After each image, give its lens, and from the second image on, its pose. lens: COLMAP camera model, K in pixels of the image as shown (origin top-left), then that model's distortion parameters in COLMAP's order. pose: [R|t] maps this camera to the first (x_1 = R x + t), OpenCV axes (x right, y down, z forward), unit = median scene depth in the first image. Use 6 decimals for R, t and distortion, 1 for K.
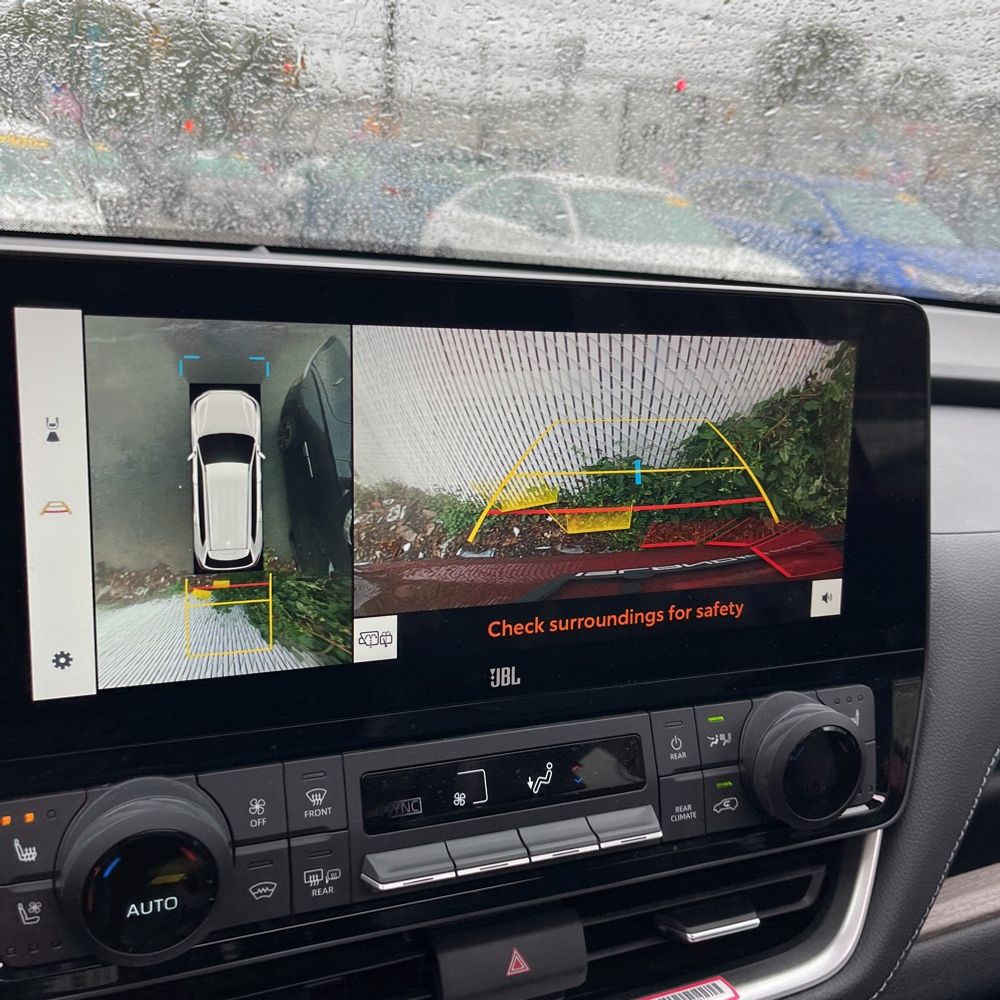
lens RADIAL K [[1019.9, 0, 510.0], [0, 1019.9, 513.3], [0, 0, 1]] dist [0.024503, 0.000000]
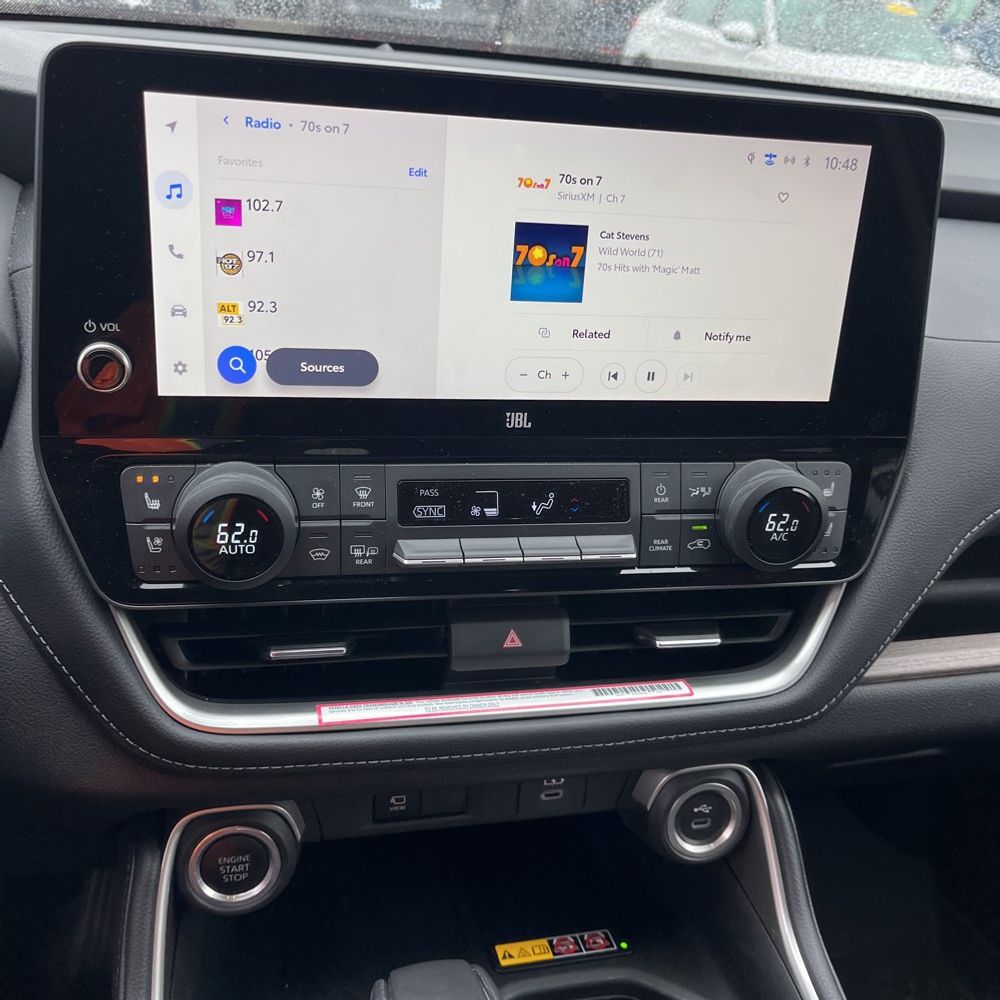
lens RADIAL K [[1019.9, 0, 508.2], [0, 1019.9, 496.9], [0, 0, 1]] dist [0.024503, 0.000000]
pose [[0.985555, 0.093500, -0.141207, 0.166463], [-0.069852, 0.983982, 0.164014, 0.049893], [0.154280, -0.151781, 0.976299, -0.233269]]
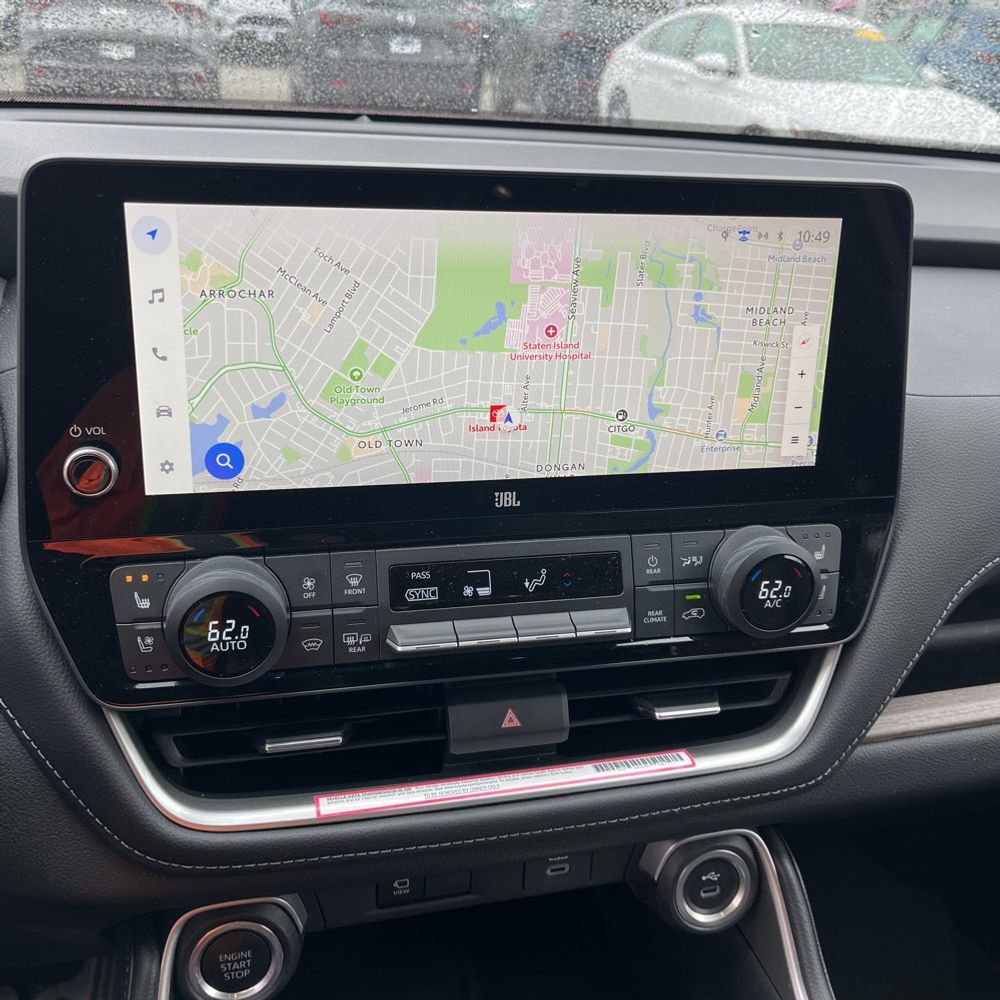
lens RADIAL K [[1019.9, 0, 512.7], [0, 1019.9, 481.7], [0, 0, 1]] dist [0.024503, 0.000000]
pose [[0.989567, 0.047195, -0.136122, 0.169621], [-0.030847, 0.992319, 0.119795, -0.010143], [0.140730, -0.114346, 0.983423, -0.224653]]
